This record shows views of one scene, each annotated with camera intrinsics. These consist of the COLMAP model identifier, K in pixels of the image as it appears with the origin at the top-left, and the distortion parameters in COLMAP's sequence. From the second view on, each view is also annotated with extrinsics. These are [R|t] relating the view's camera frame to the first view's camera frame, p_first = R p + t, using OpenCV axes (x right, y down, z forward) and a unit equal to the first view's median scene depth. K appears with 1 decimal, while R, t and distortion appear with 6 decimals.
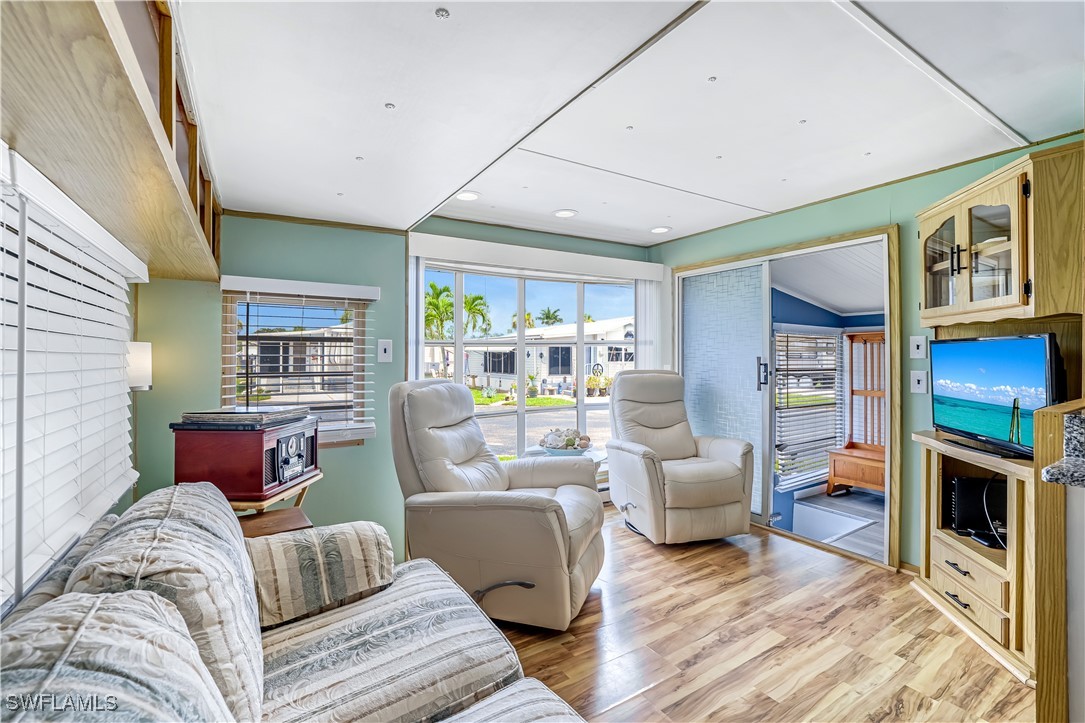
lens RADIAL K [[468.4, 0, 545.0], [0, 468.4, 353.9], [0, 0, 1]] dist [-0.001965, -0.000128]
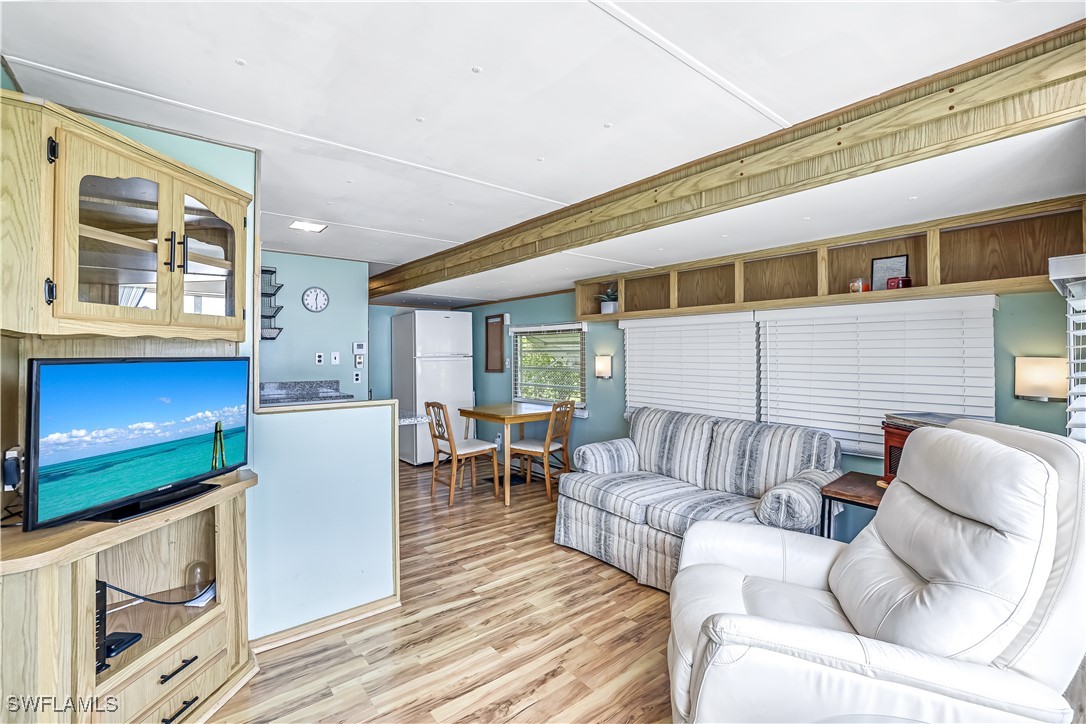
lens RADIAL K [[468.9, 0, 543.4], [0, 468.9, 352.5], [0, 0, 1]] dist [-0.001965, -0.000128]
pose [[-0.995055, -0.000022, -0.099324, 0.431373], [-0.000366, 0.999994, 0.003452, -0.052016], [0.099323, 0.003472, -0.995049, 2.026796]]
